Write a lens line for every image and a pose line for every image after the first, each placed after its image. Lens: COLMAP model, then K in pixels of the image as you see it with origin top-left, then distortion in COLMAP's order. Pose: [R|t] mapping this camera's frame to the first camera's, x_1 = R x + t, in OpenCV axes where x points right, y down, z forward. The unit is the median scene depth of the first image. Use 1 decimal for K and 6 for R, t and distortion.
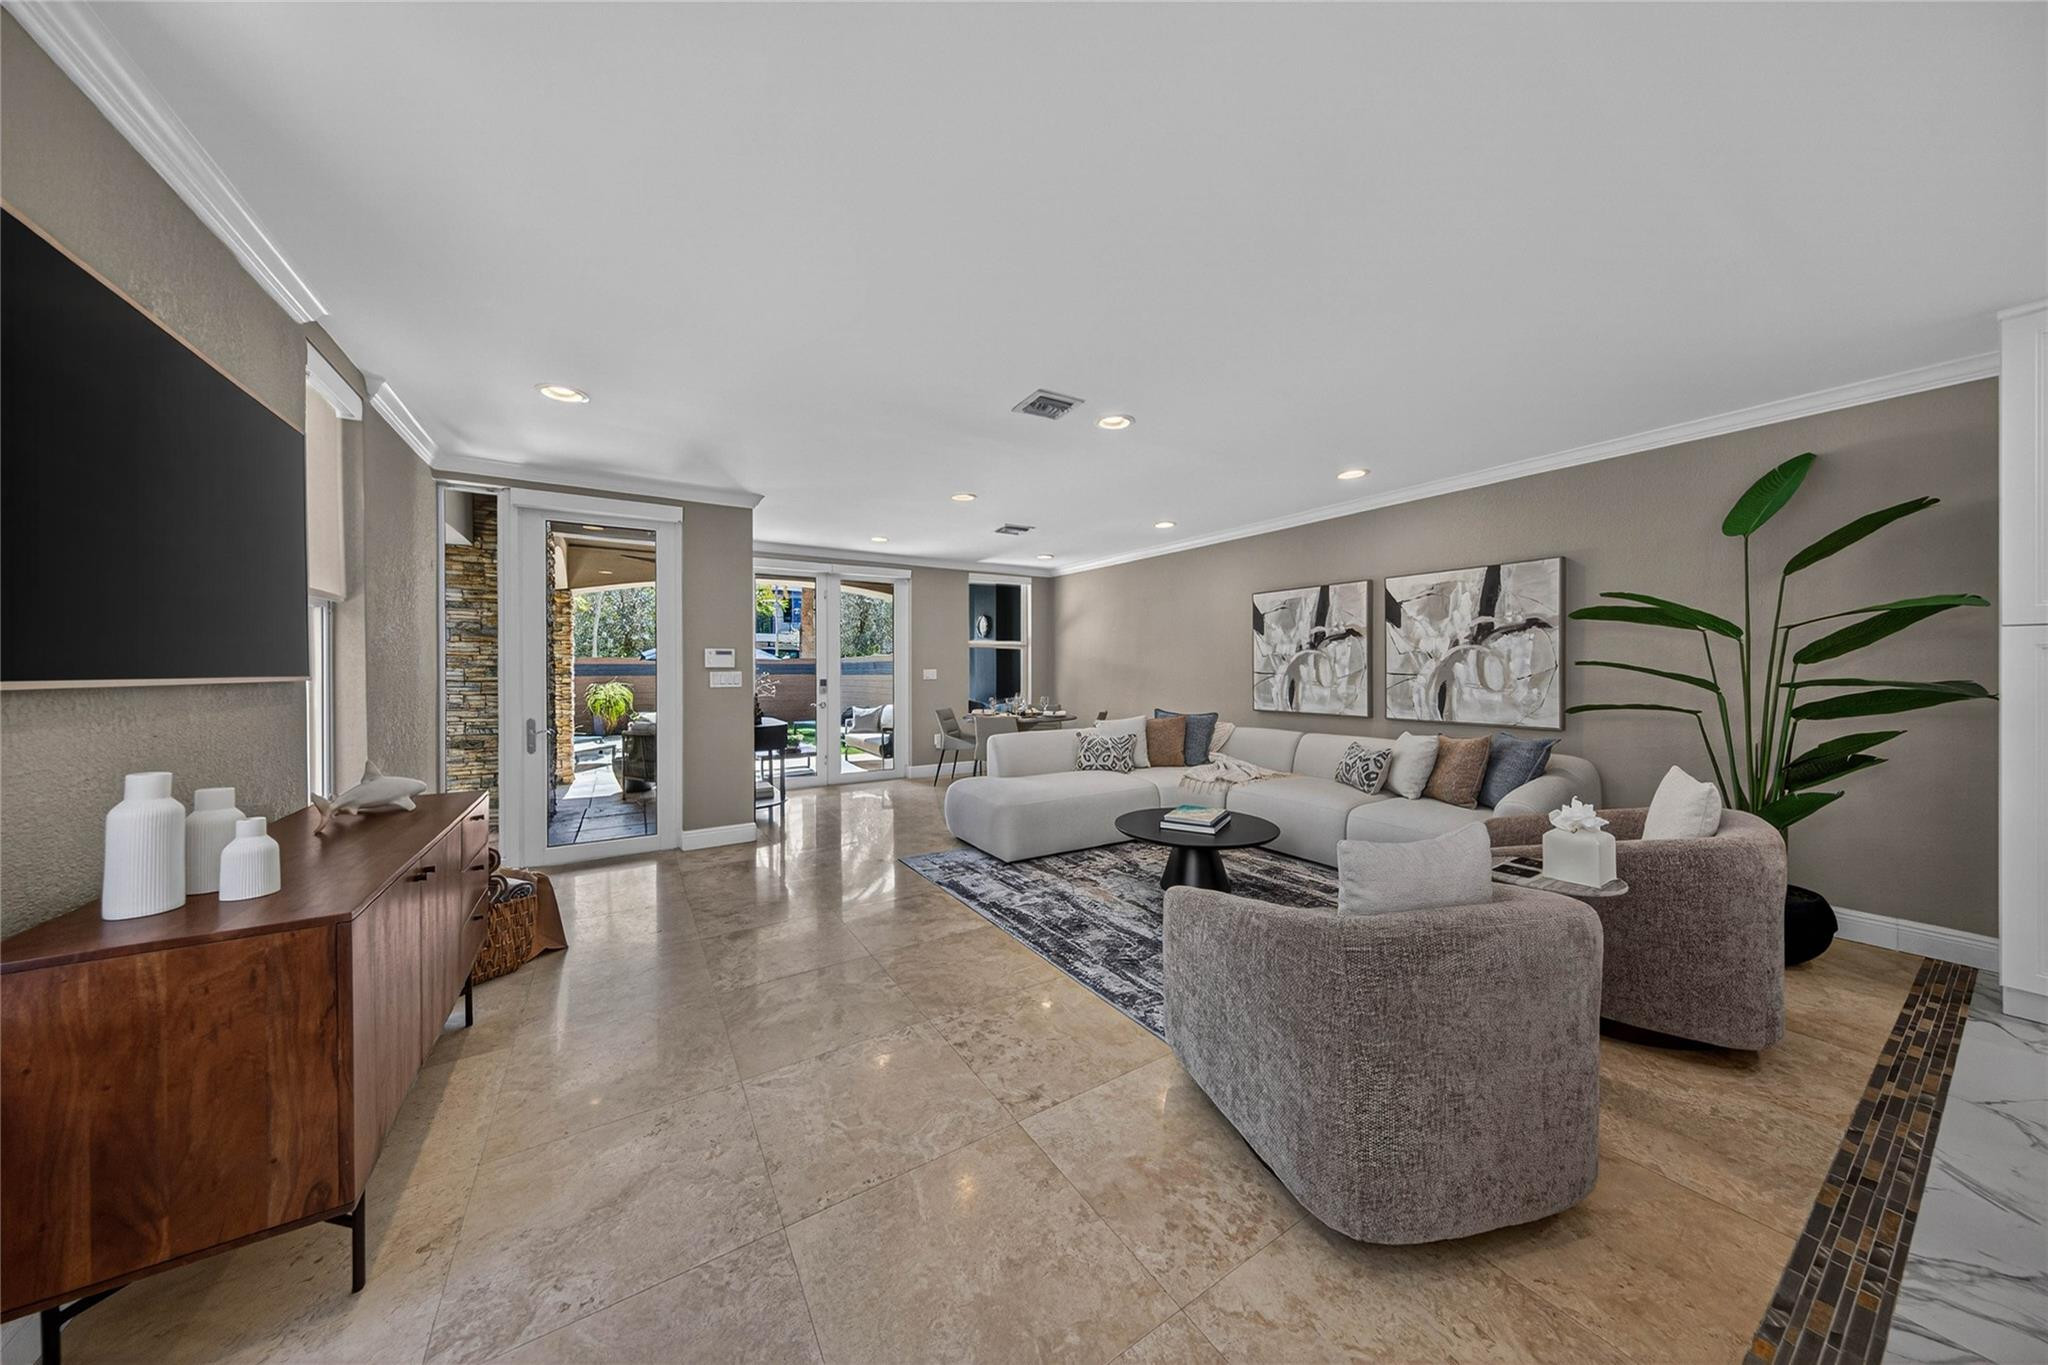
lens RADIAL K [[640.7, 0, 1031.0], [0, 640.7, 670.6], [0, 0, 1]] dist [0.004899, -0.000783]
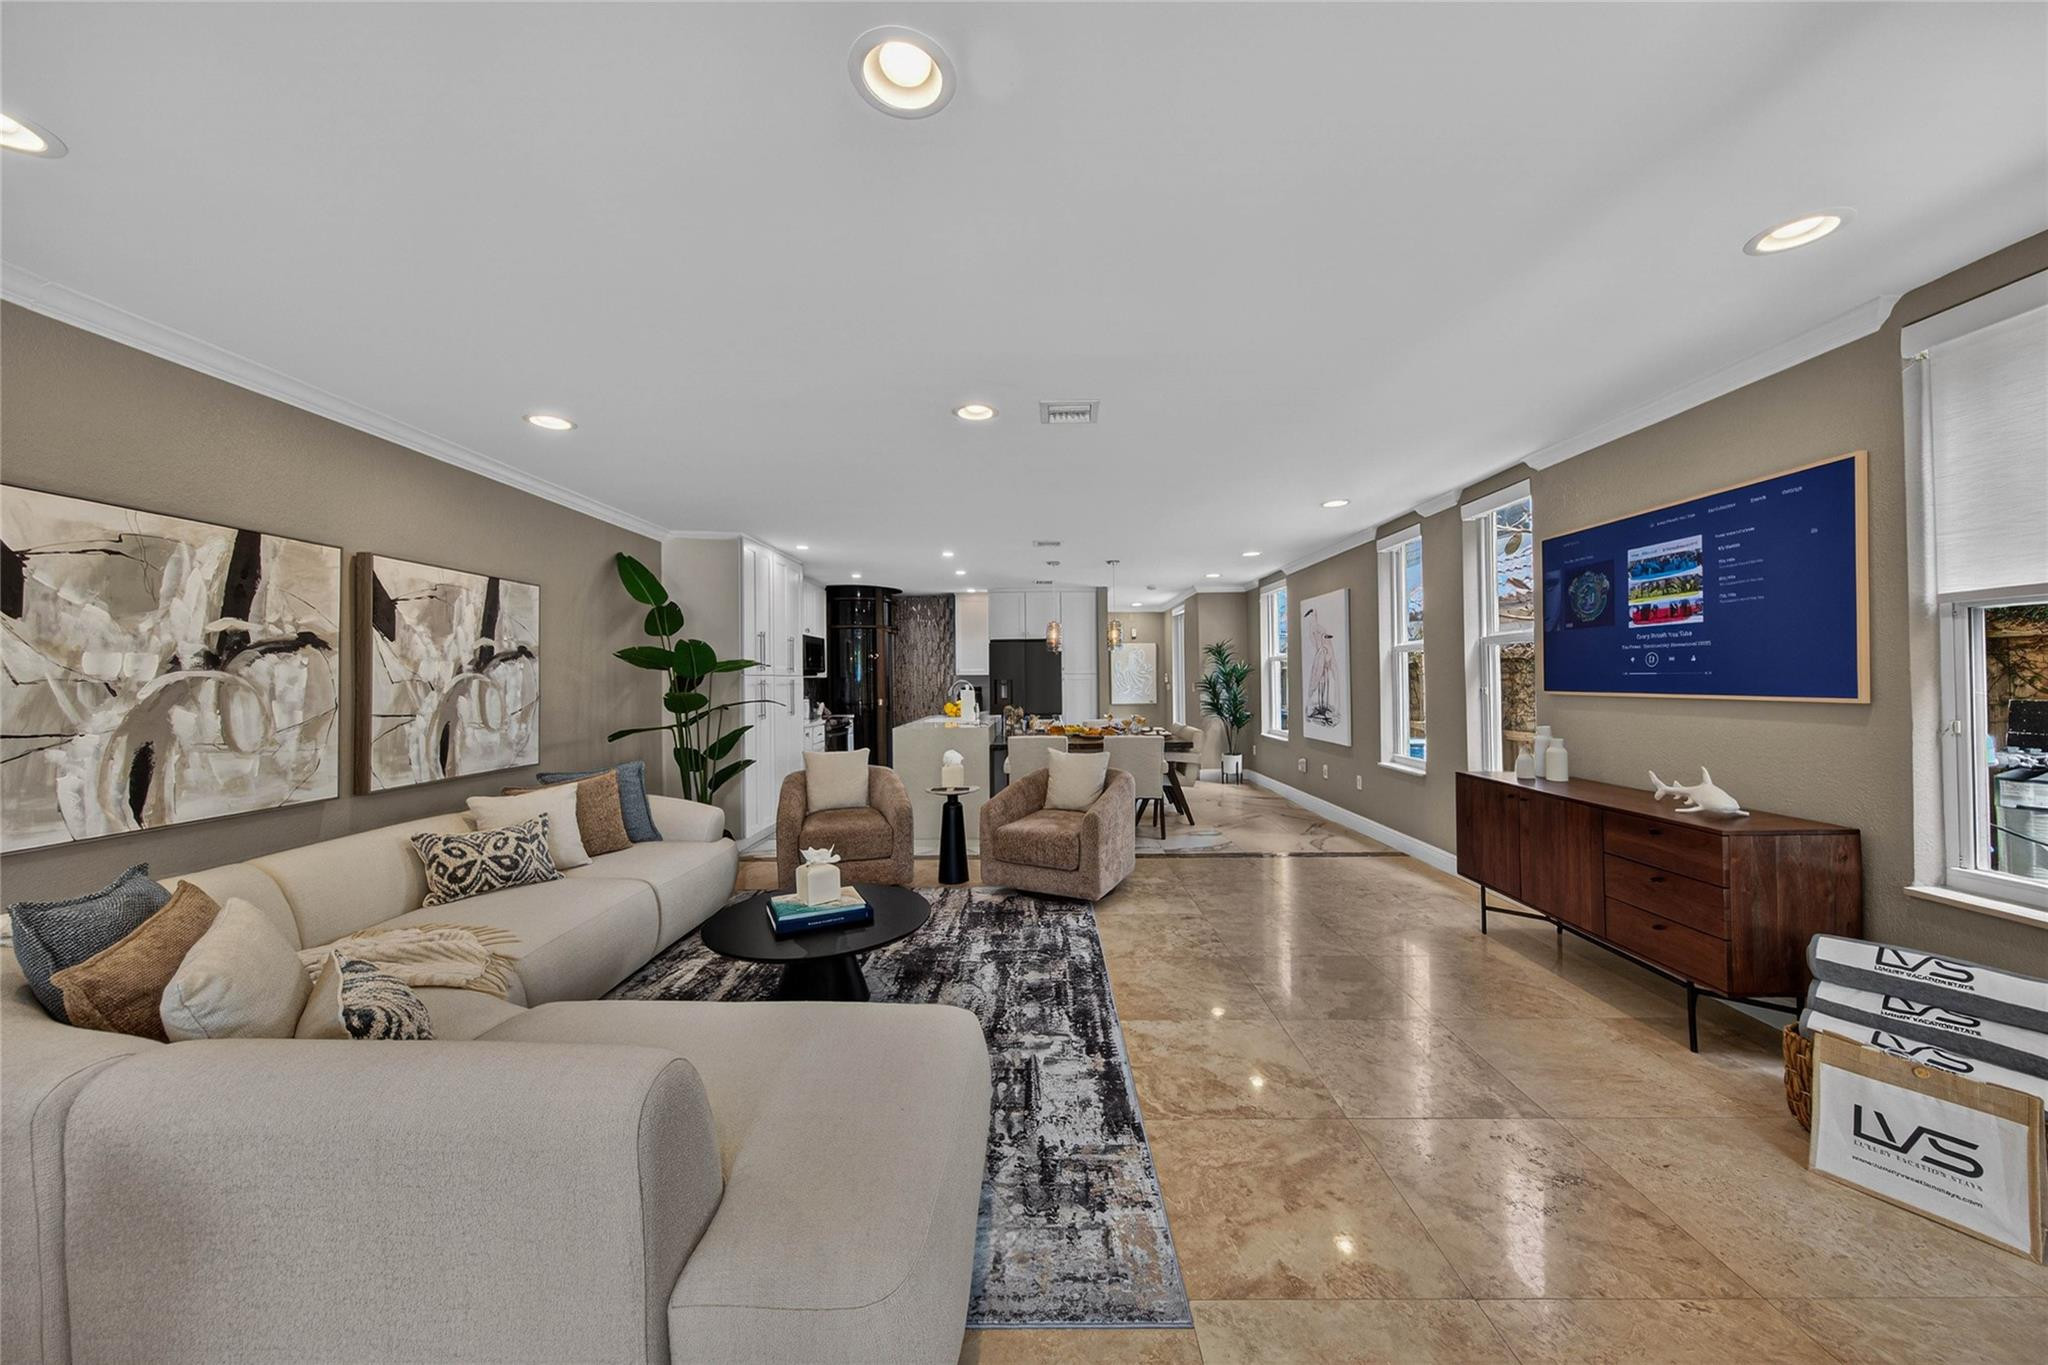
lens RADIAL K [[707.4, 0, 1028.6], [0, 707.4, 674.5], [0, 0, 1]] dist [0.004219, -0.000962]
pose [[-0.838331, 0.017570, 0.544878, -0.301394], [0.016465, 0.999841, -0.006907, -0.018889], [-0.544912, 0.003181, -0.838487, 1.206783]]
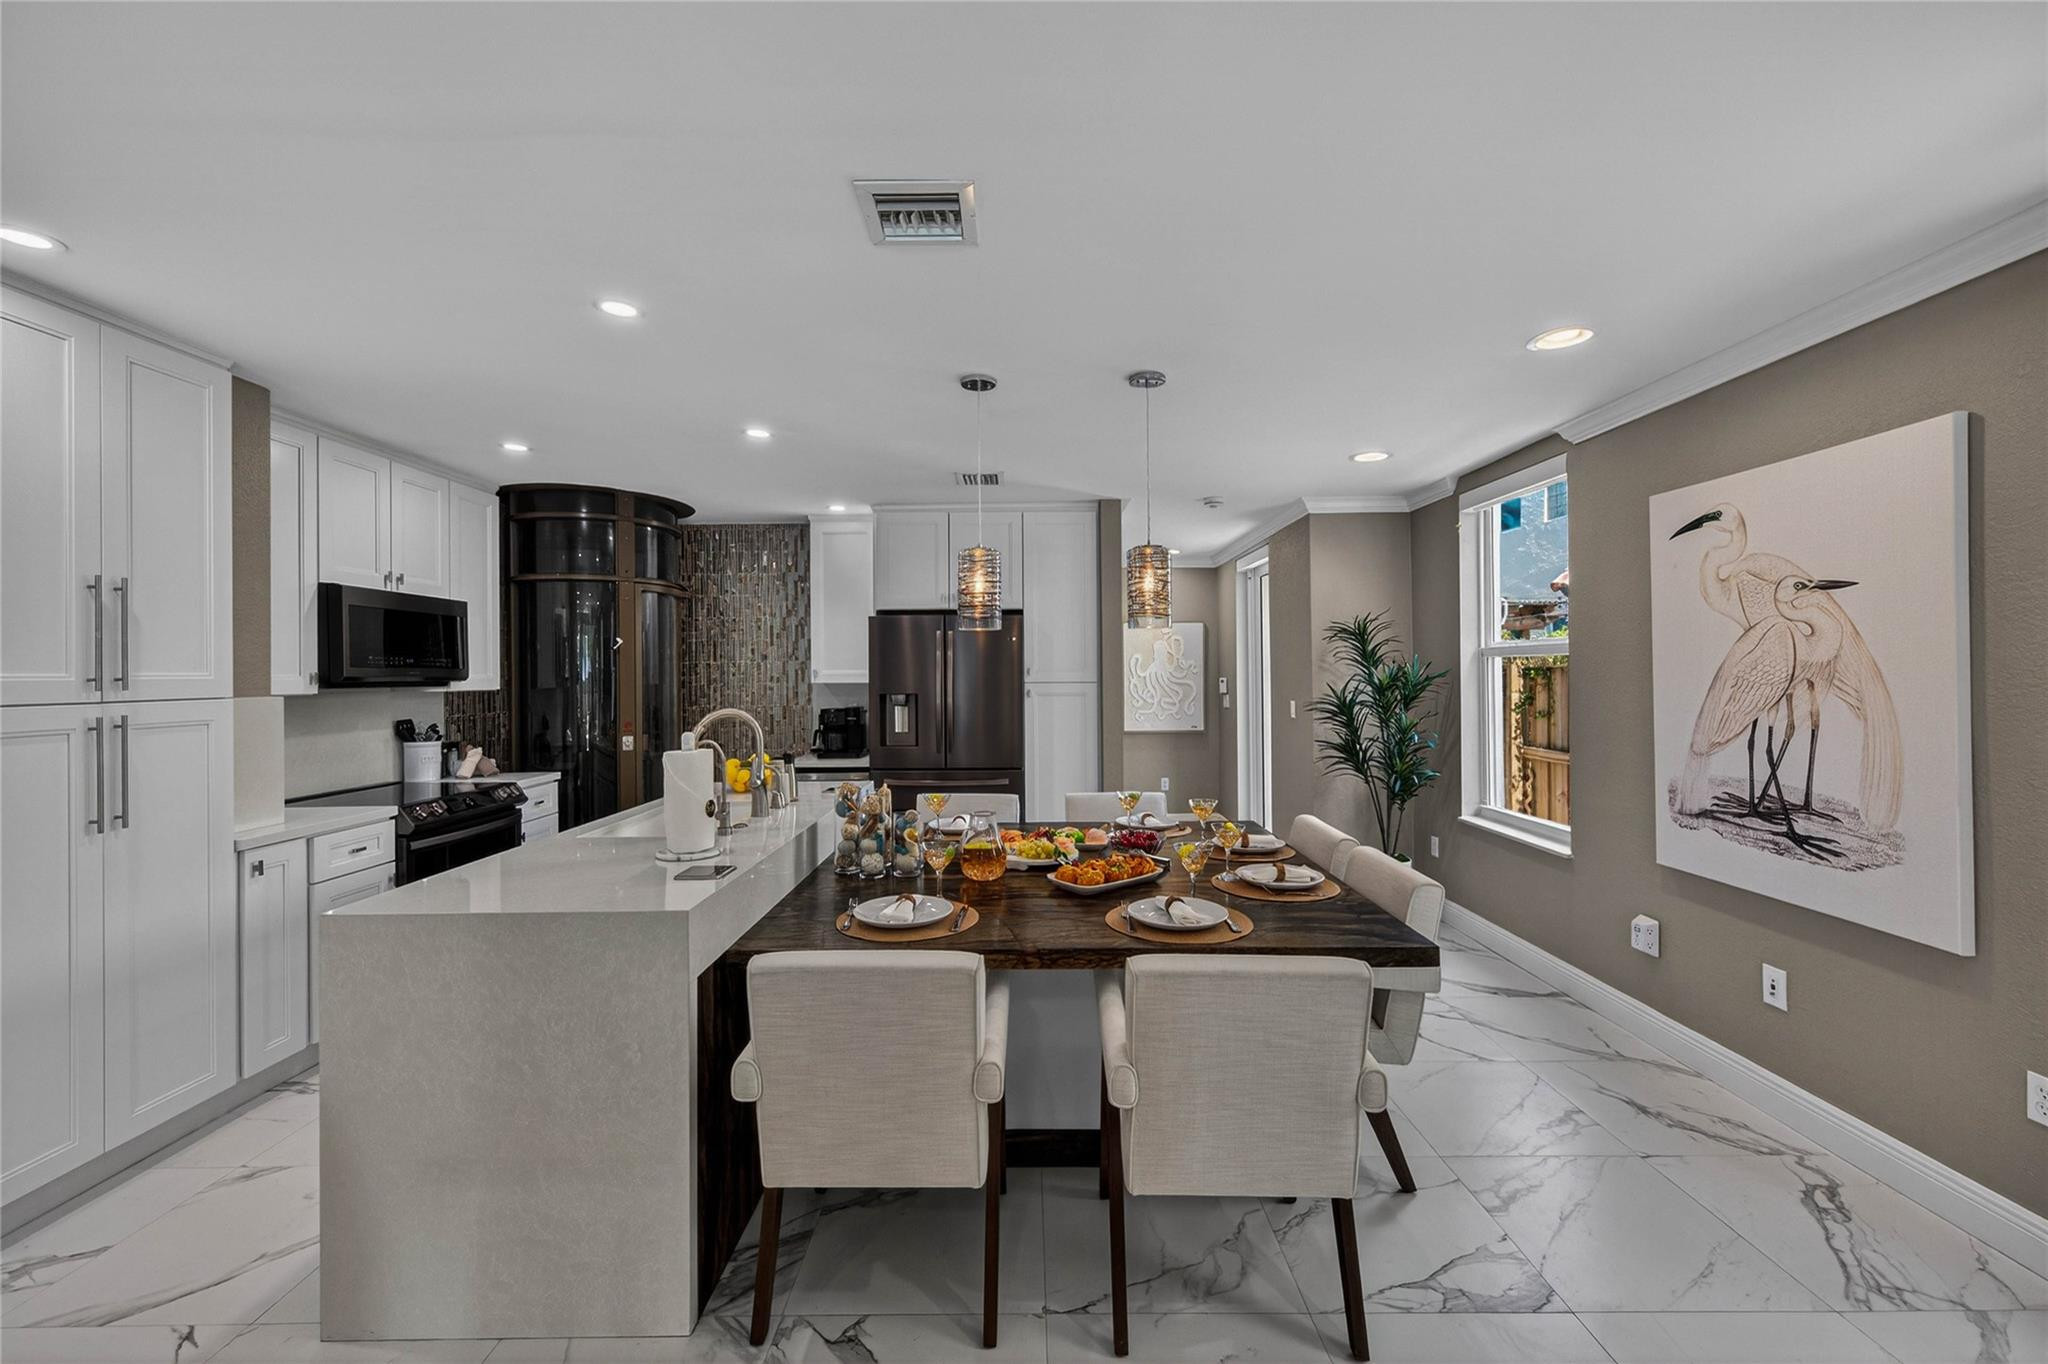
lens RADIAL K [[816.9, 0, 1030.0], [0, 816.9, 670.9], [0, 0, 1]] dist [0.004521, -0.000750]
pose [[-0.846882, 0.012472, 0.531634, 0.108645], [0.012846, 0.999913, -0.002994, -0.044028], [-0.531625, 0.004293, -0.846969, 0.426528]]
